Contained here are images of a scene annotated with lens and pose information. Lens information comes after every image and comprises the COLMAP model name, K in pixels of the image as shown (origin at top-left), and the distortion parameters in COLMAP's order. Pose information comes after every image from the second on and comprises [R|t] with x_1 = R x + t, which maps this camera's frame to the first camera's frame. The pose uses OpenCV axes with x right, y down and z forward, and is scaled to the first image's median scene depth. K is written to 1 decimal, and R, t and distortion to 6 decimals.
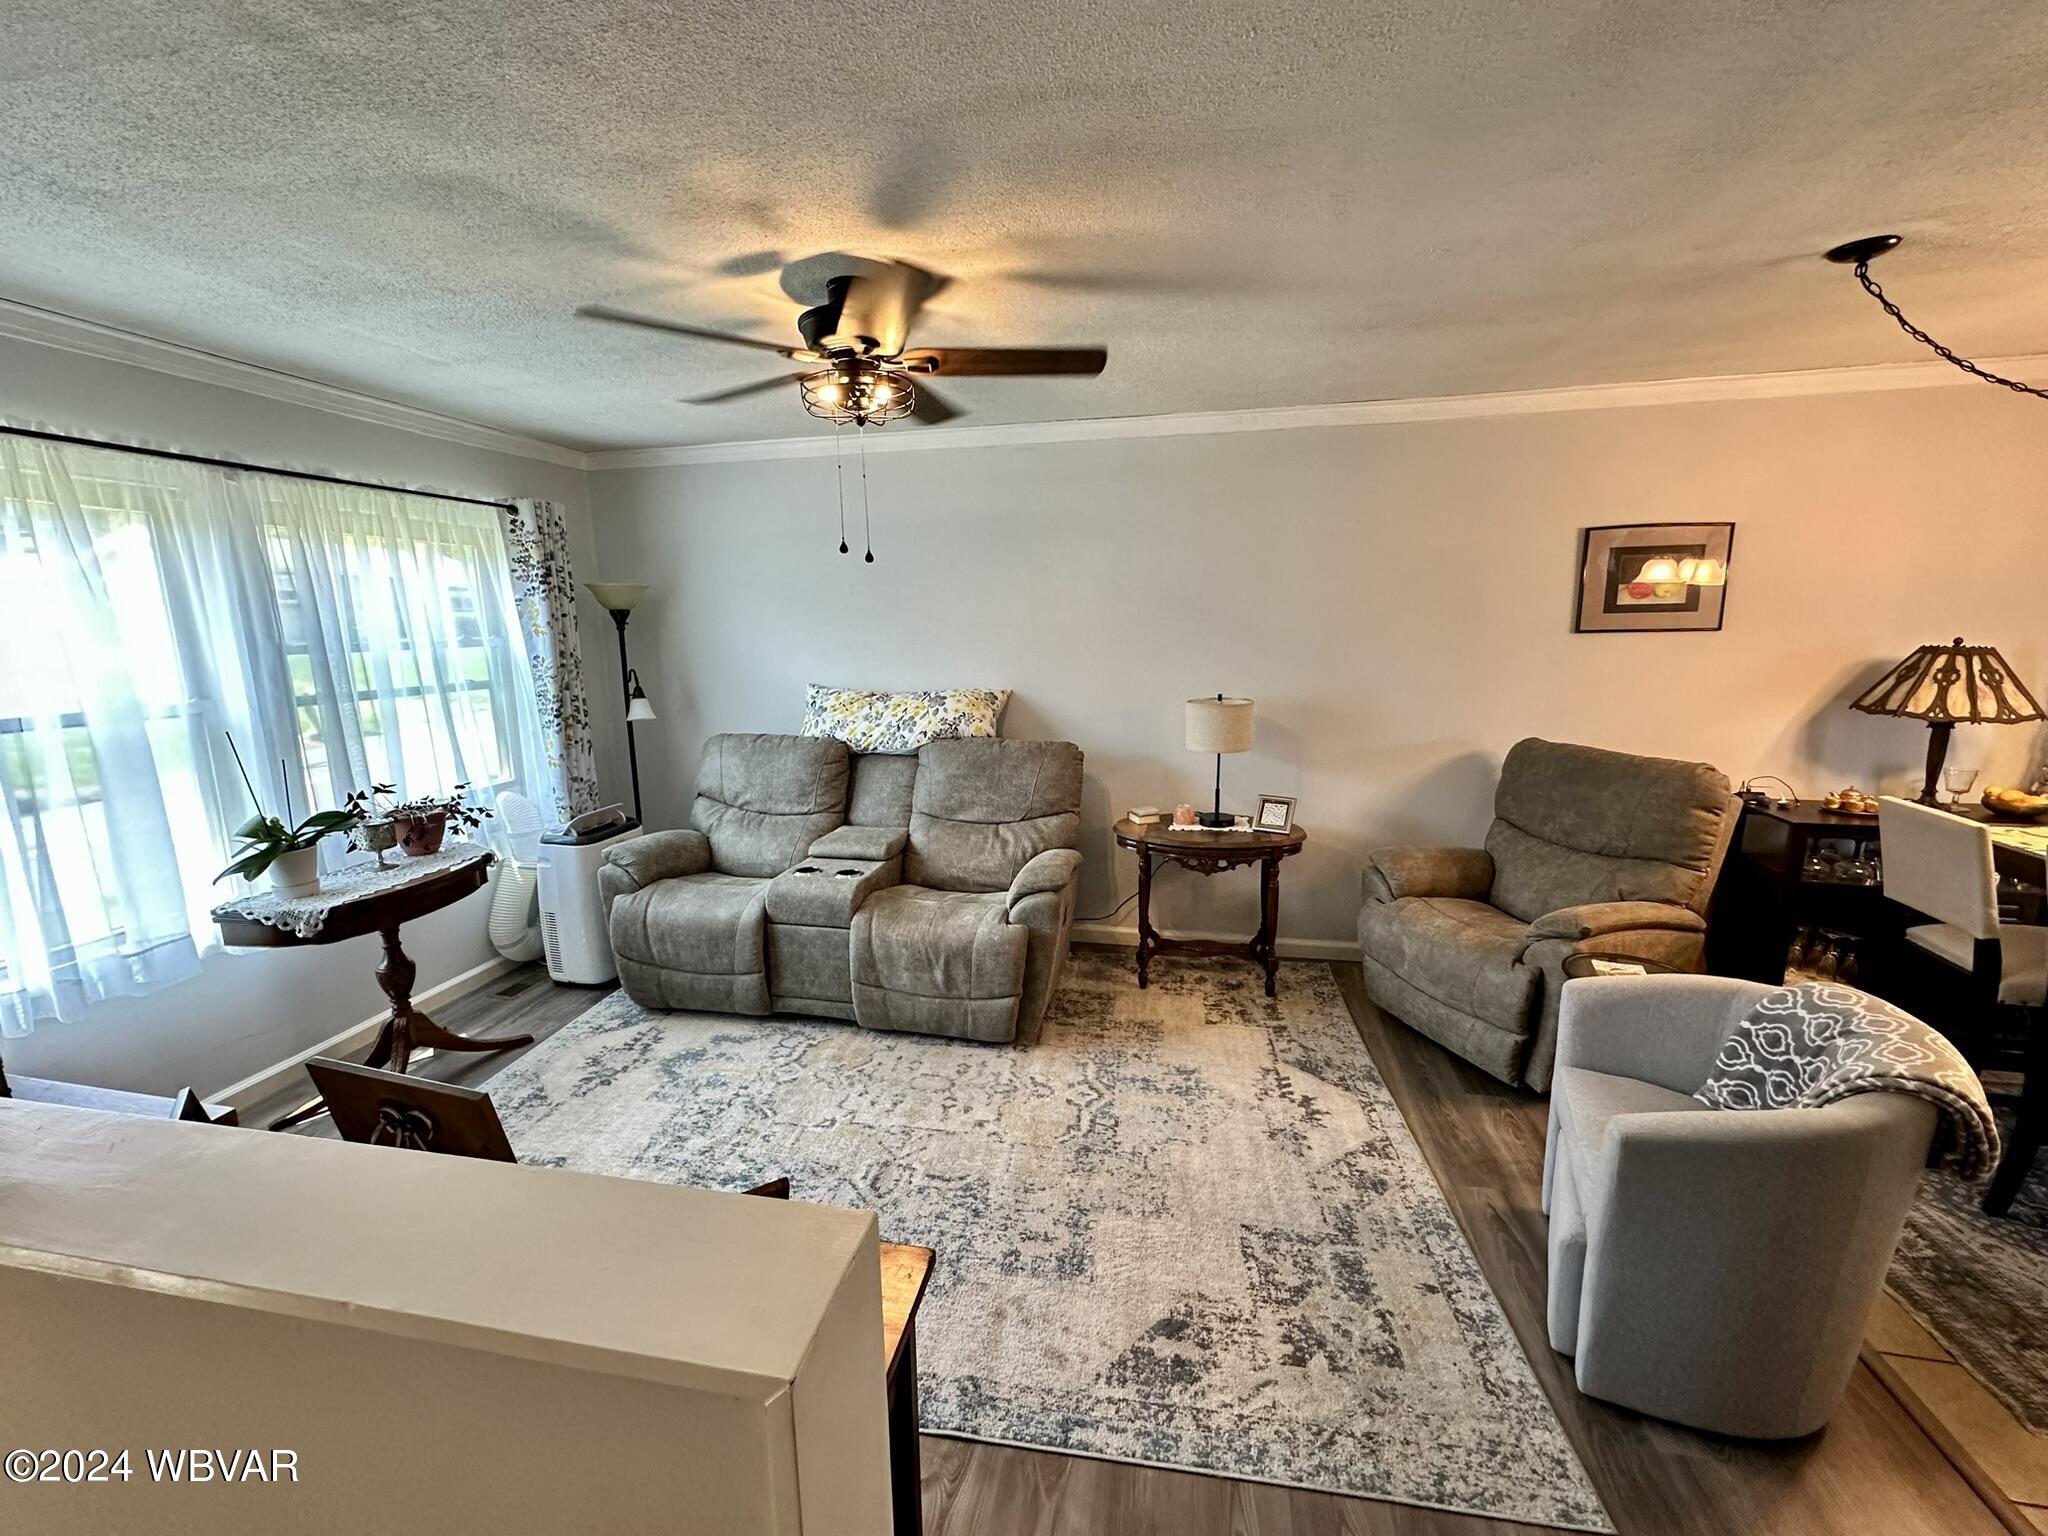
lens RADIAL K [[816.1, 0, 1024.5], [0, 816.1, 768.8], [0, 0, 1]] dist [-0.001327, 0.000410]
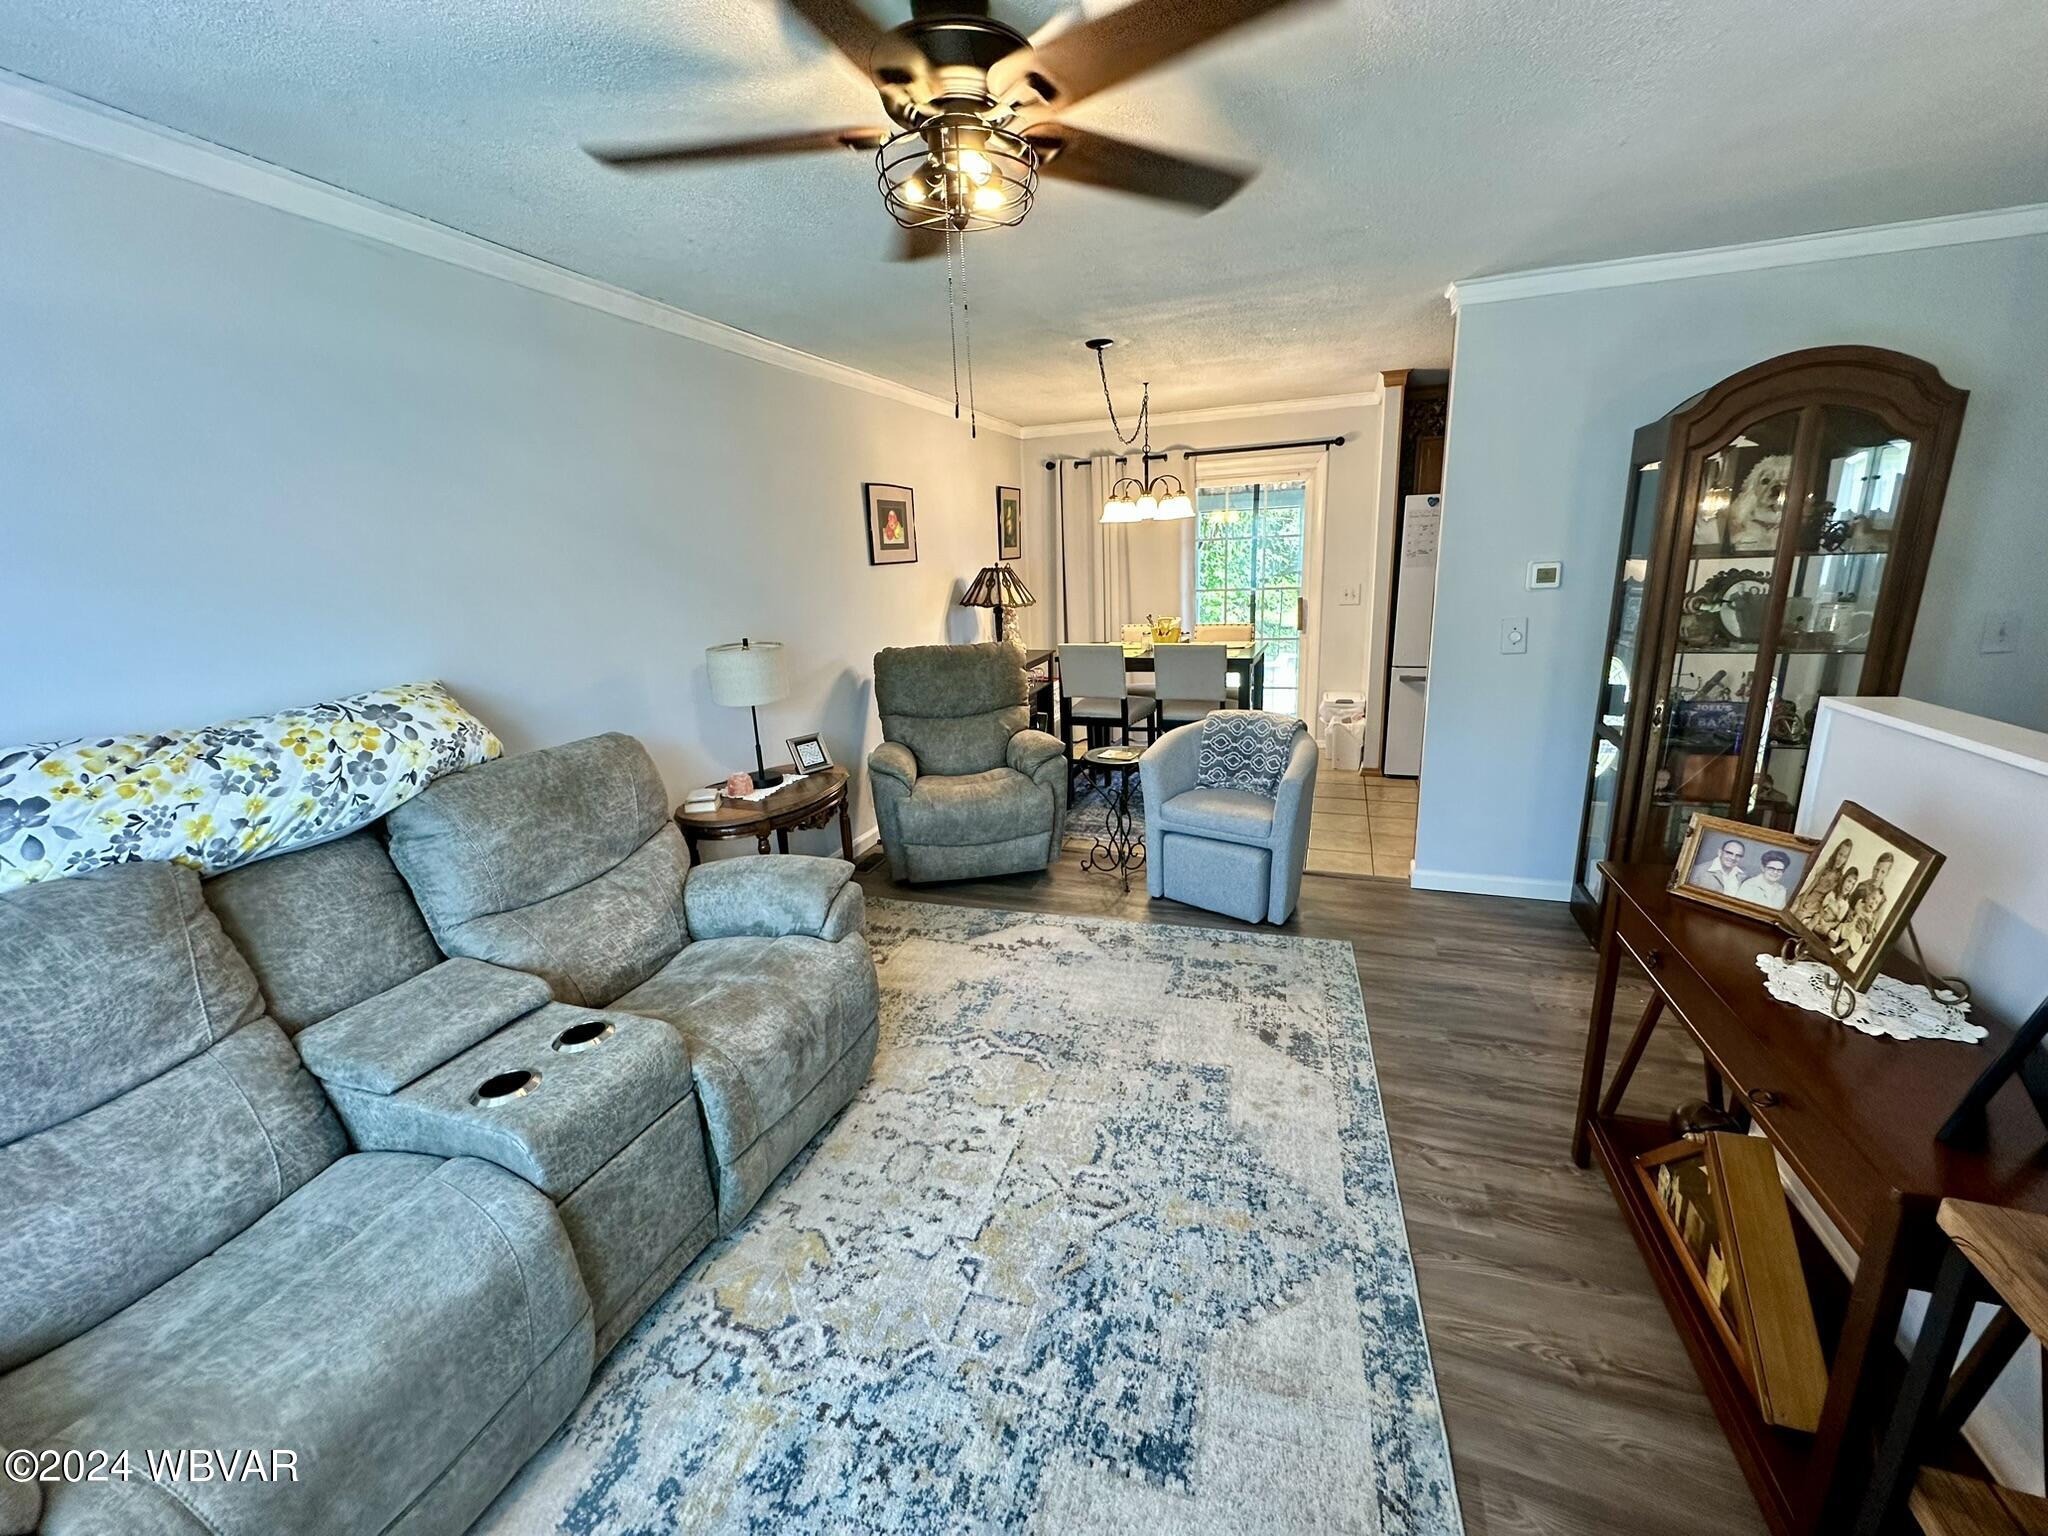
lens RADIAL K [[816.1, 0, 1025.9], [0, 816.1, 767.5], [0, 0, 1]] dist [-0.001327, 0.000410]
pose [[0.139546, -0.243821, 0.959728, -0.694533], [0.216832, 0.953213, 0.210638, -0.090783], [-0.966184, 0.178706, 0.185886, 0.656644]]
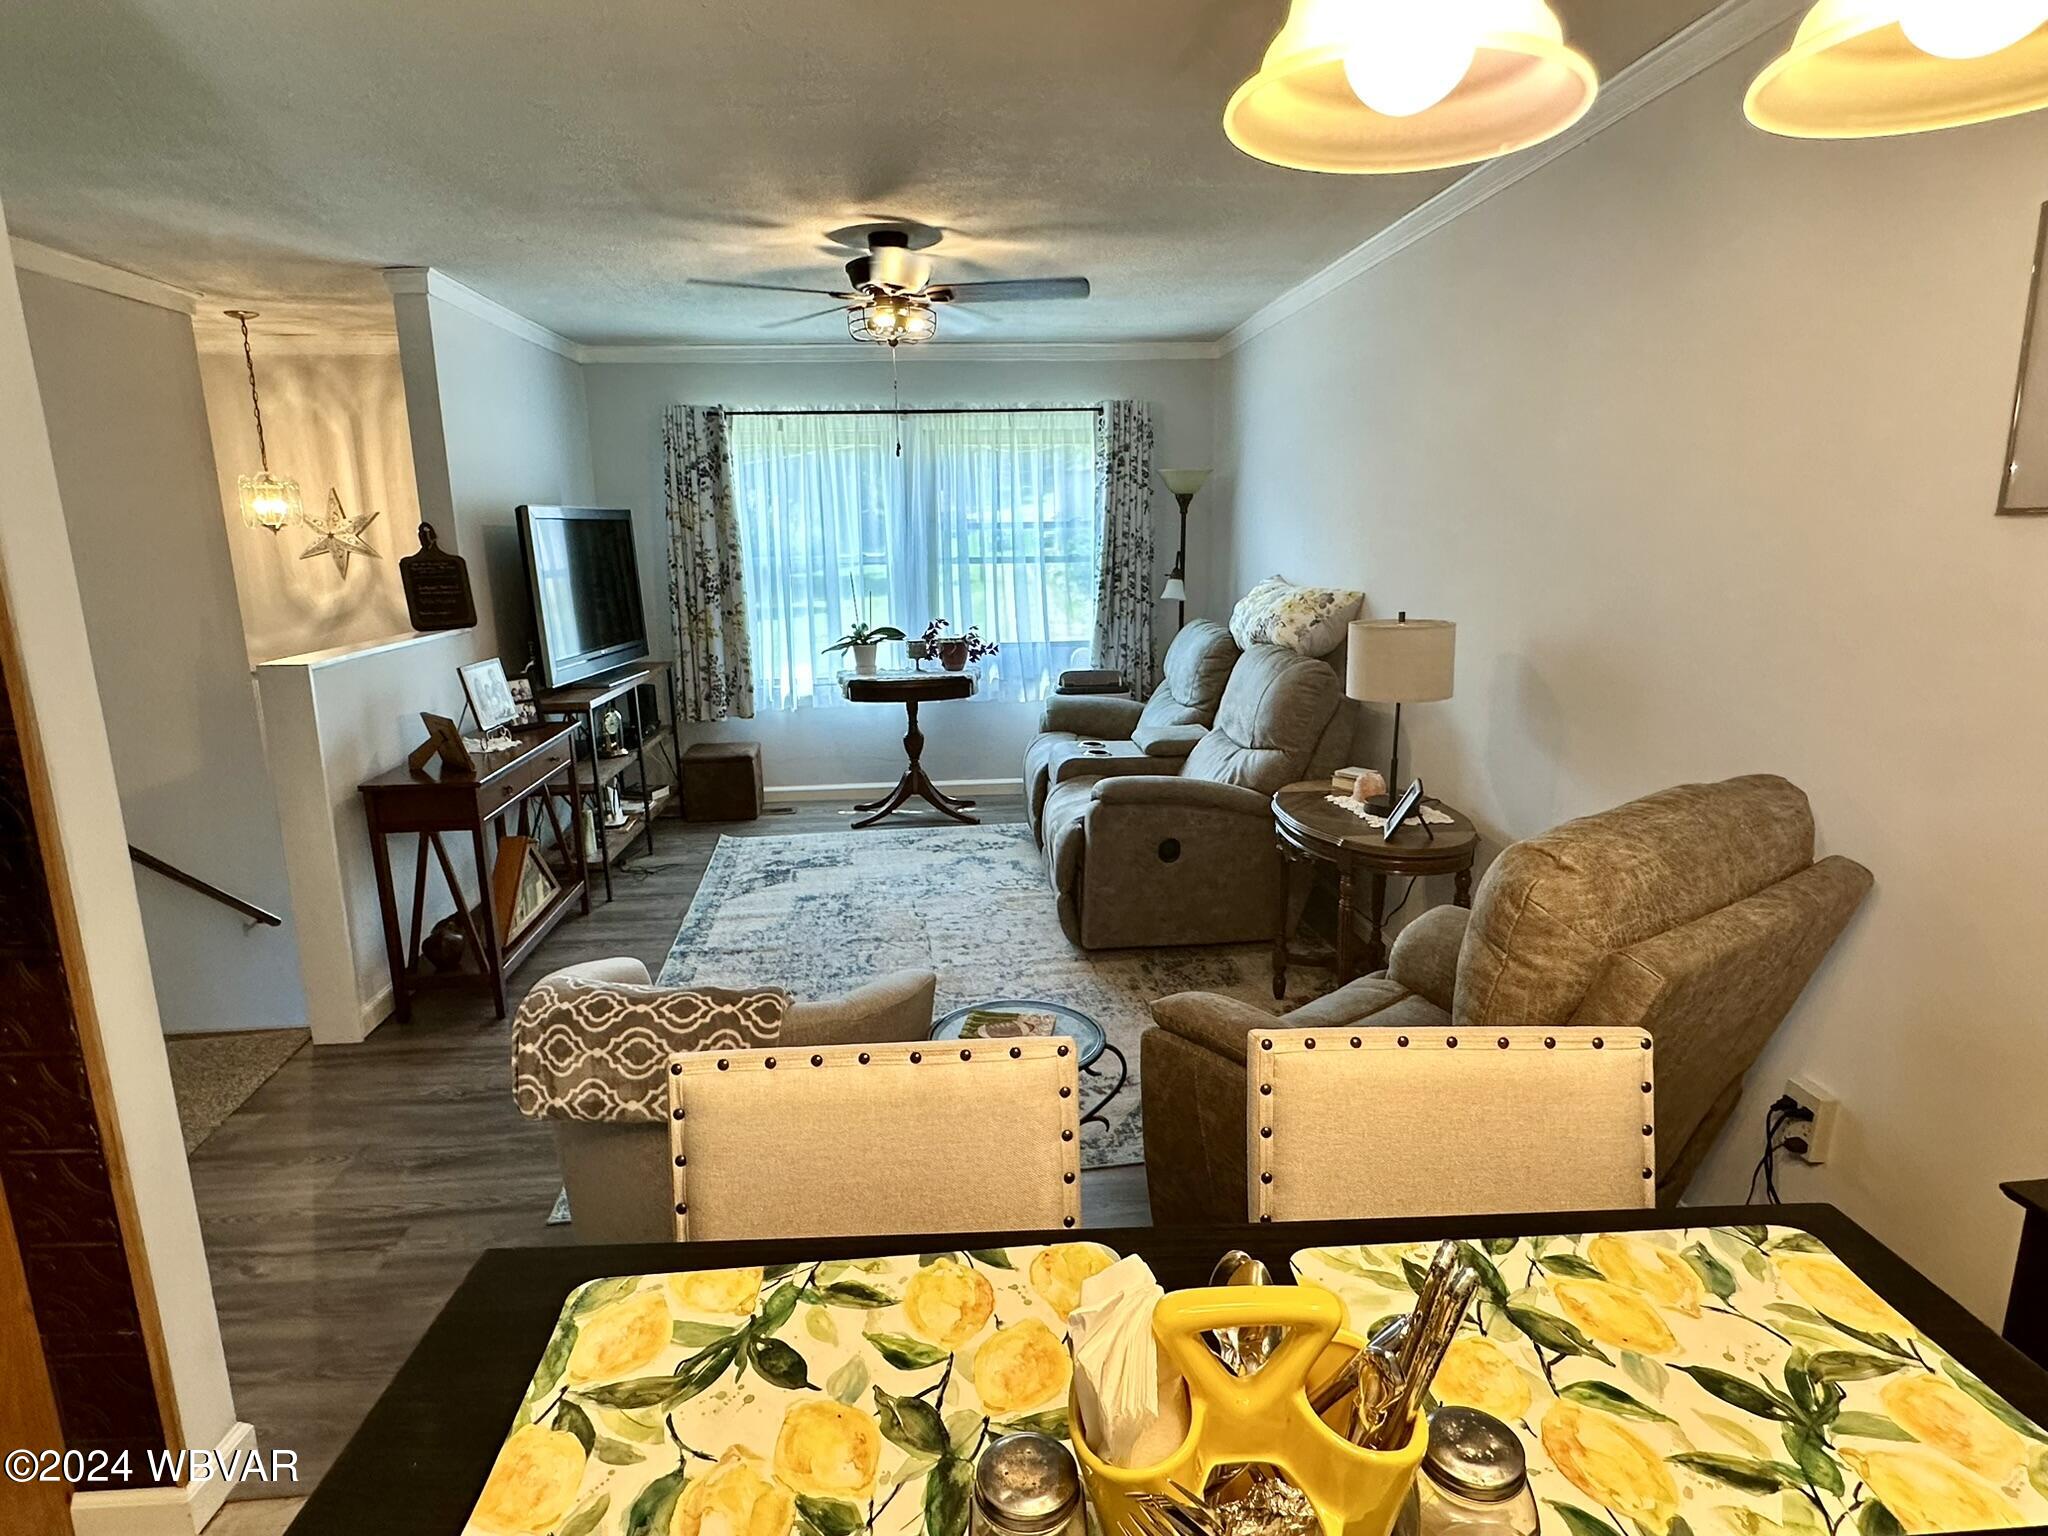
lens RADIAL K [[1104.9, 0, 1020.8], [0, 1104.9, 771.6], [0, 0, 1]] dist [-0.000782, 0.003853]
pose [[0.283024, 0.218293, -0.933941, 1.161287], [-0.161943, 0.970651, 0.177797, -0.088454], [0.945342, 0.100924, 0.310068, 0.525826]]
